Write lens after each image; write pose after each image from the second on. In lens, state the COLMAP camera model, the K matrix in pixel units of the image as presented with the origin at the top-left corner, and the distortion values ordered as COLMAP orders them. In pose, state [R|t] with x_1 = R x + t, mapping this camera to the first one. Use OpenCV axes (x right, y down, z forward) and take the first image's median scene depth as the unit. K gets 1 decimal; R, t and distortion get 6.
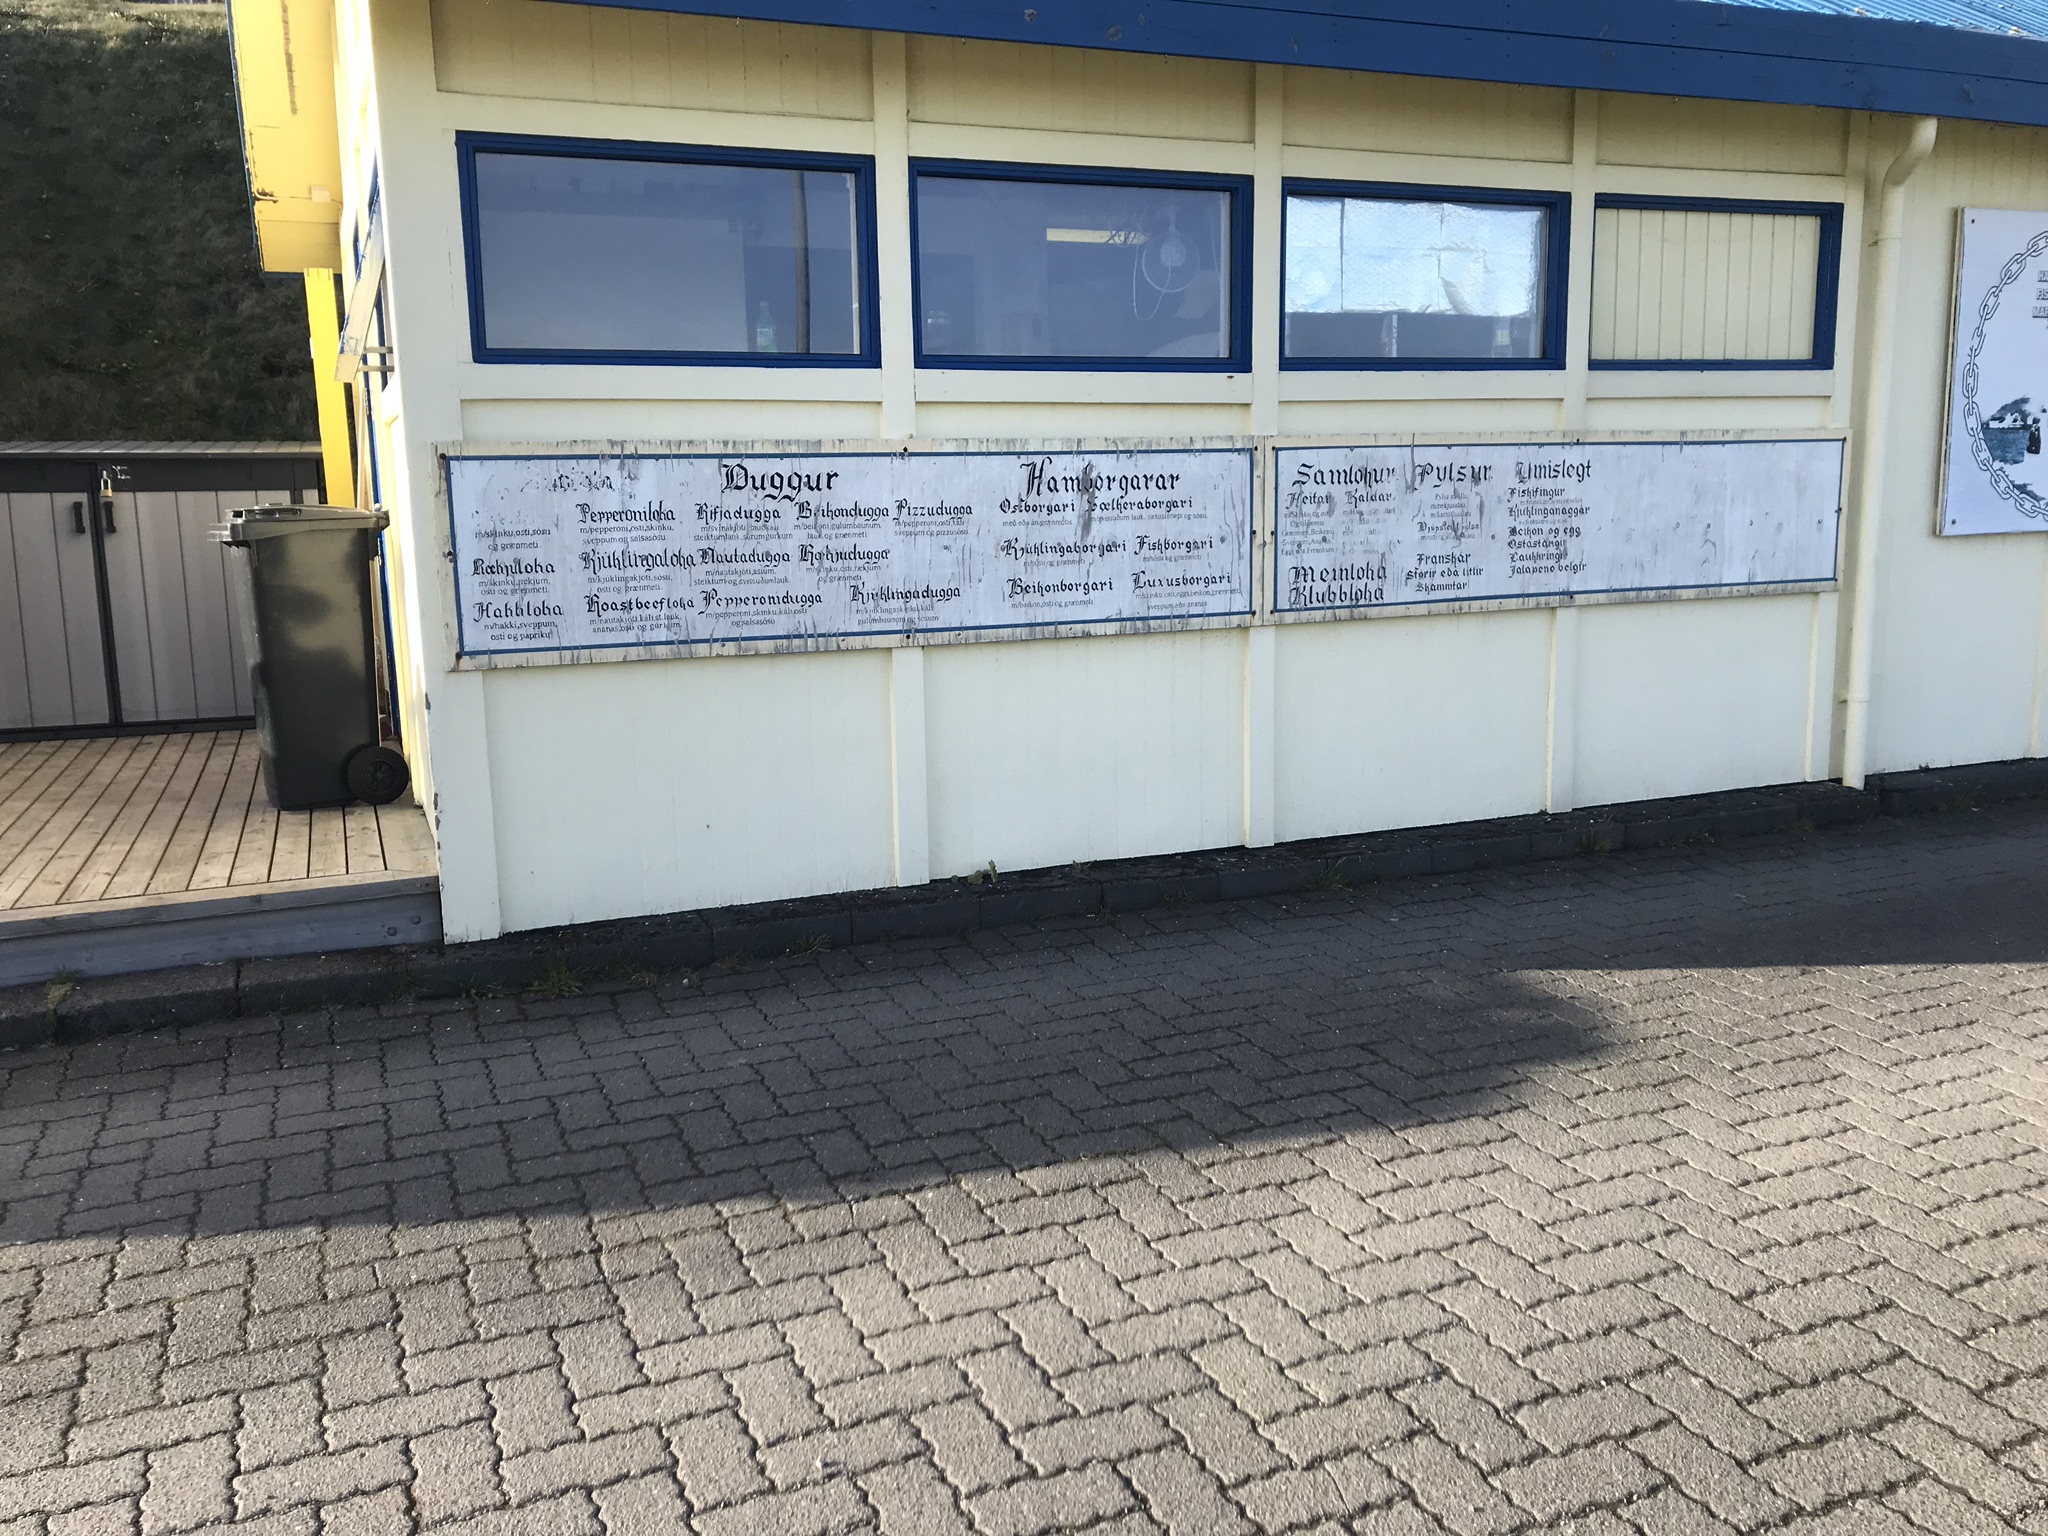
lens RADIAL K [[1678.4, 0, 1024.0], [0, 1678.4, 768.0], [0, 0, 1]] dist [0.104091, -0.143805]
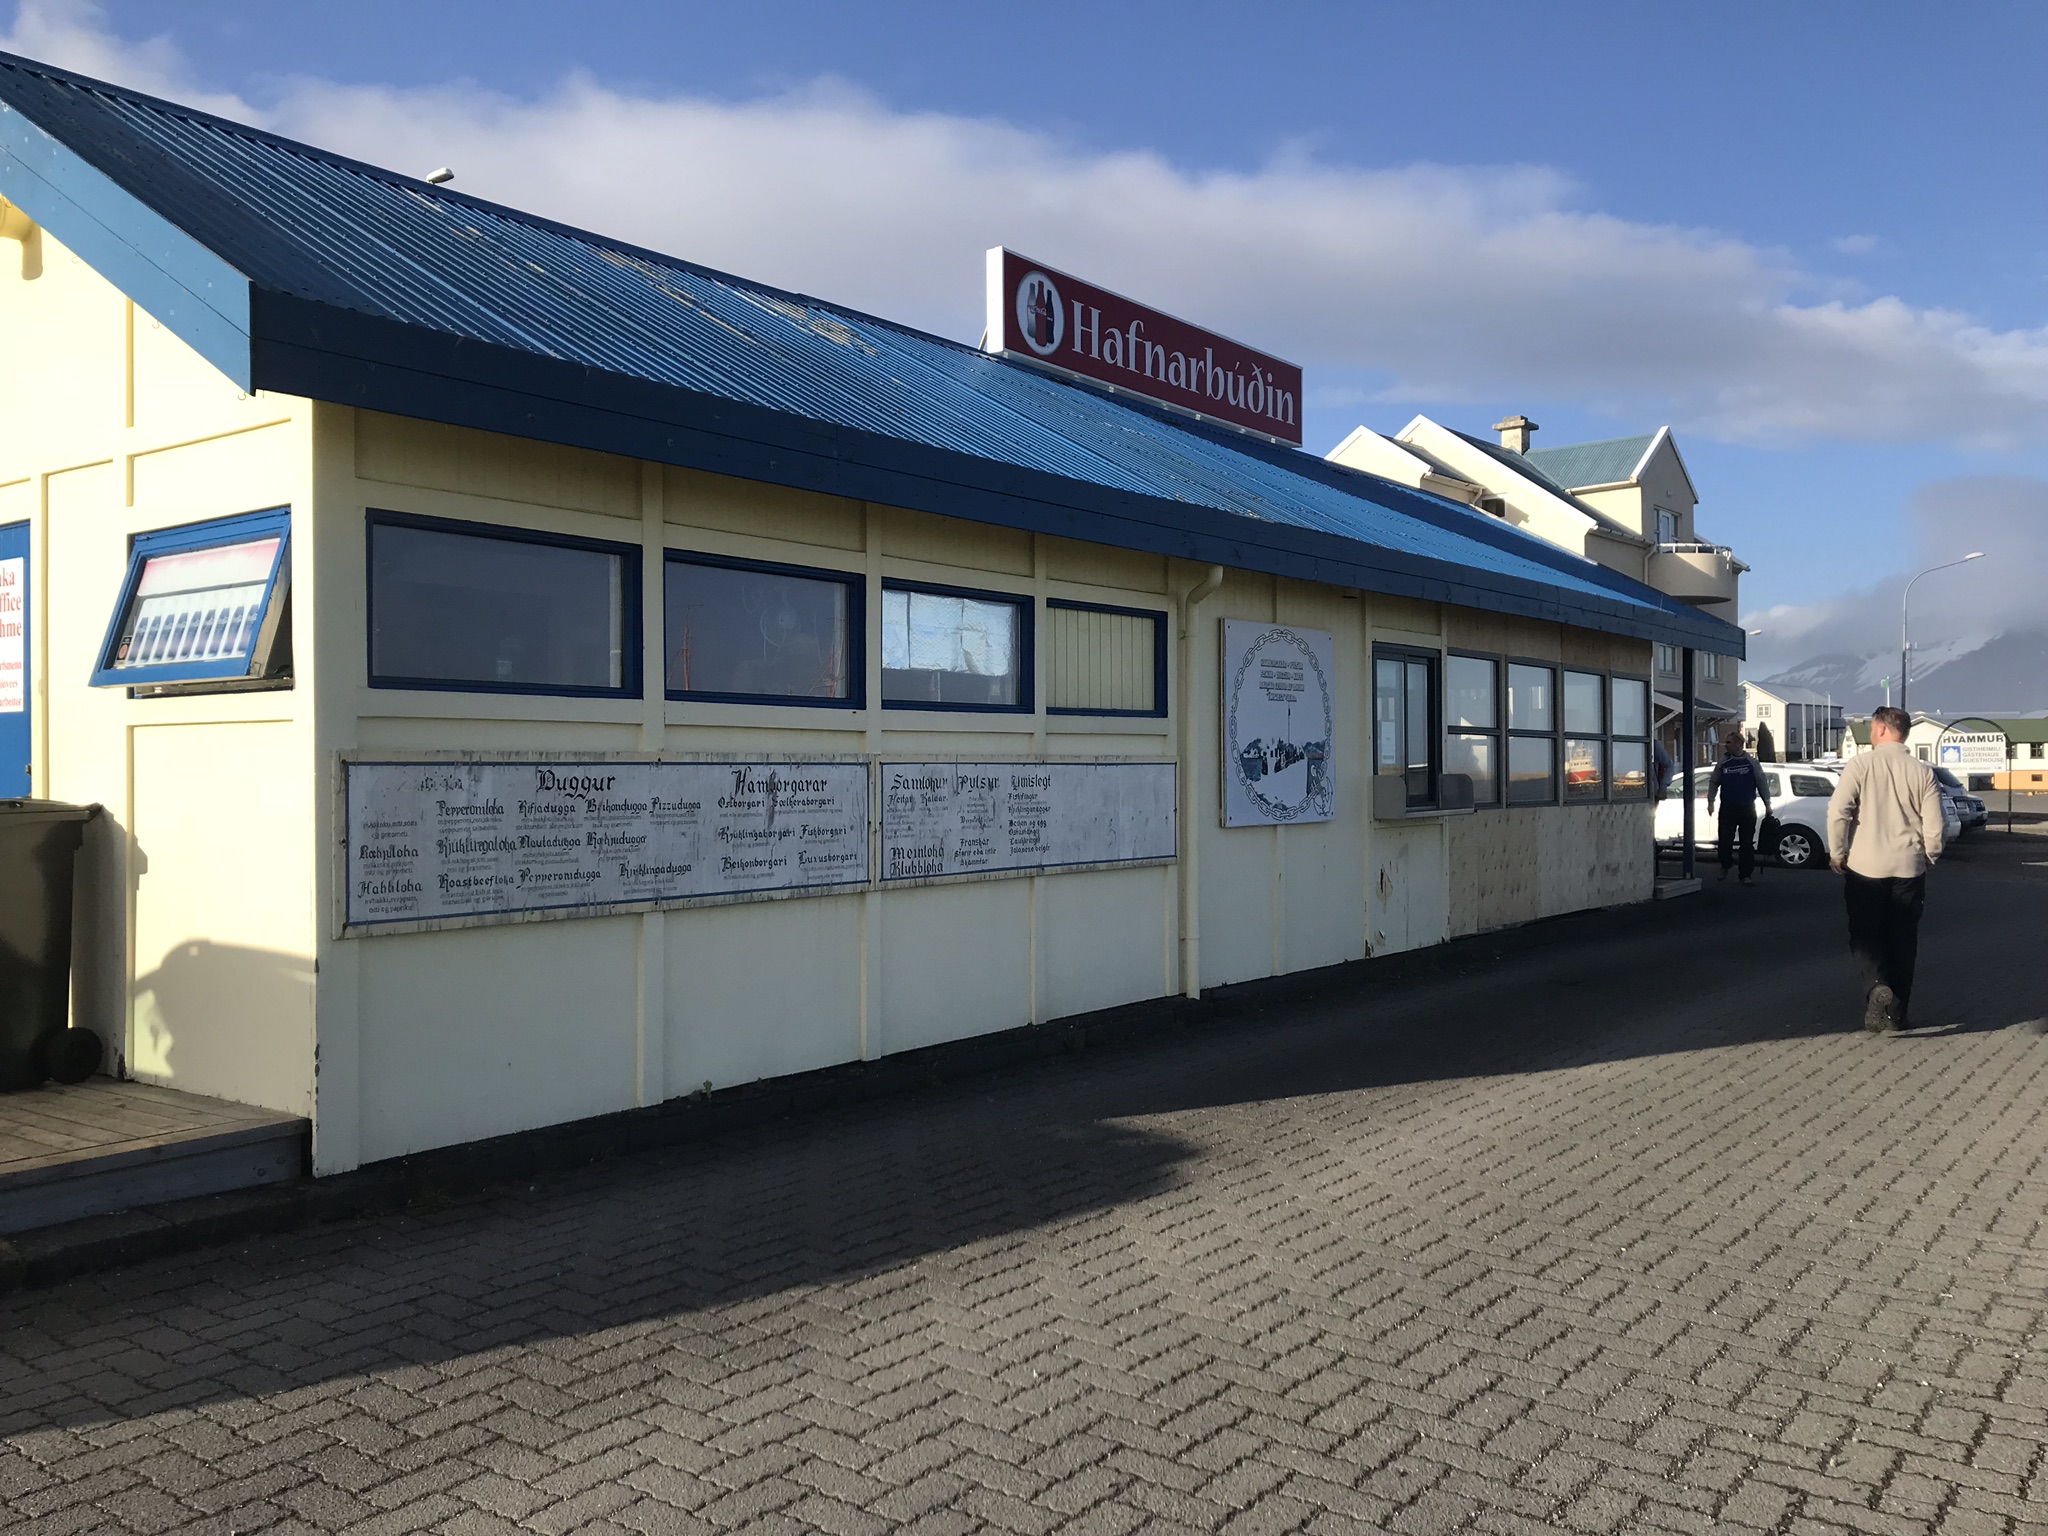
lens RADIAL K [[1678.4, 0, 1024.0], [0, 1678.4, 768.0], [0, 0, 1]] dist [0.104091, -0.143805]
pose [[0.870217, 0.017505, 0.492358, -0.455724], [0.066153, 0.986167, -0.151983, 0.033647], [-0.488207, 0.164829, 0.857021, -0.251002]]
